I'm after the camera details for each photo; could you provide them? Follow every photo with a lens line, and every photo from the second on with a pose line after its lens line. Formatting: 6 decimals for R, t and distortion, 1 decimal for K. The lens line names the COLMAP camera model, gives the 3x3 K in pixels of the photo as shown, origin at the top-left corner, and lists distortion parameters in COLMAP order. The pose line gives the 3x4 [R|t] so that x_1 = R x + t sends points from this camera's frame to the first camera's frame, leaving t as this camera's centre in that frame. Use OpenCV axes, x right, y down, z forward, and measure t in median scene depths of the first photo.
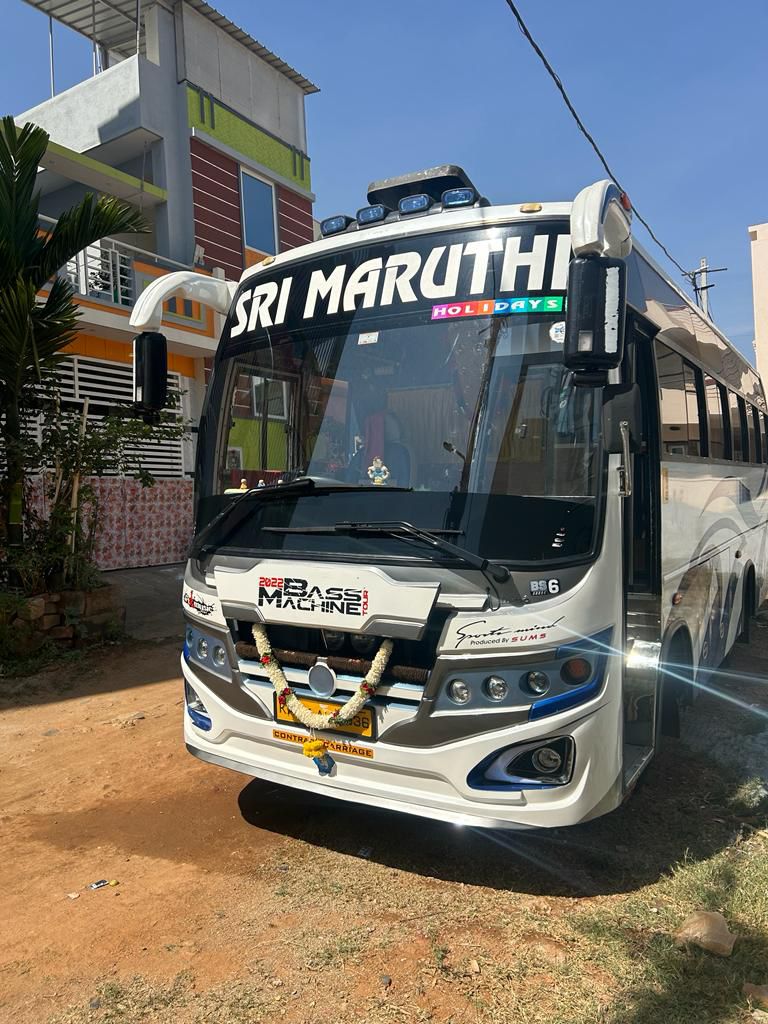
lens RADIAL K [[775.3, 0, 382.6], [0, 775.3, 512.0], [0, 0, 1]] dist [-0.004799, -0.013532]
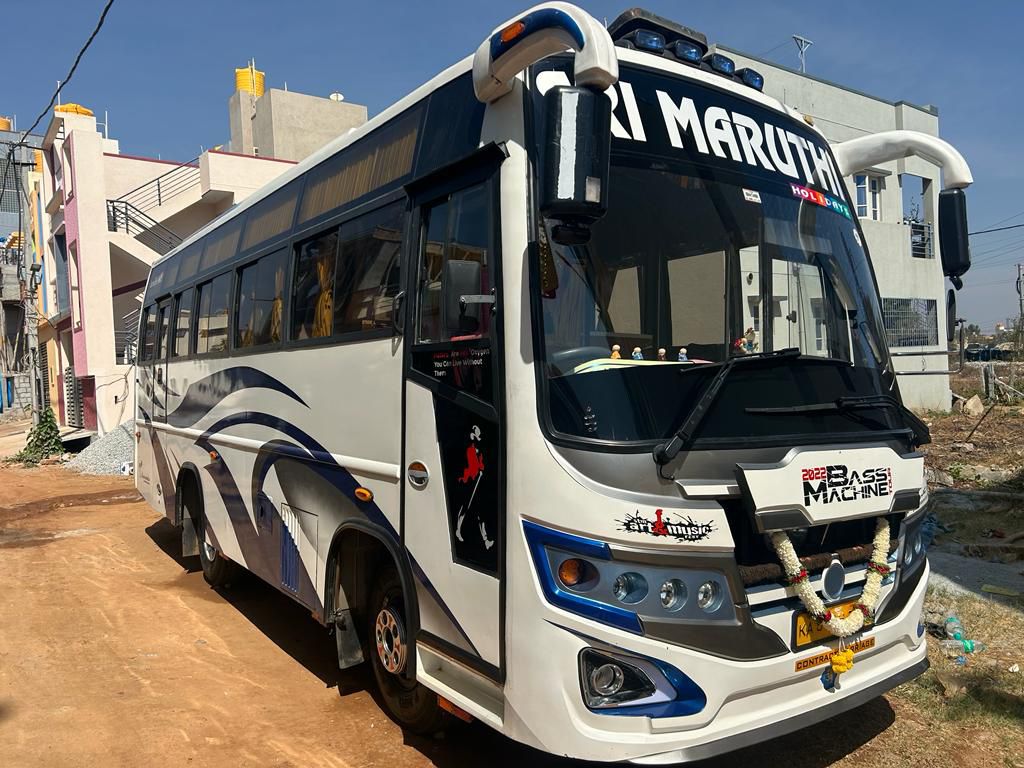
lens RADIAL K [[775.3, 0, 510.5], [0, 775.3, 385.5], [0, 0, 1]] dist [-0.004799, -0.013532]
pose [[0.418603, 0.013826, 0.908064, -1.026895], [0.025181, 0.999323, -0.026823, 0.012379], [-0.907820, 0.034094, 0.417971, 0.962965]]
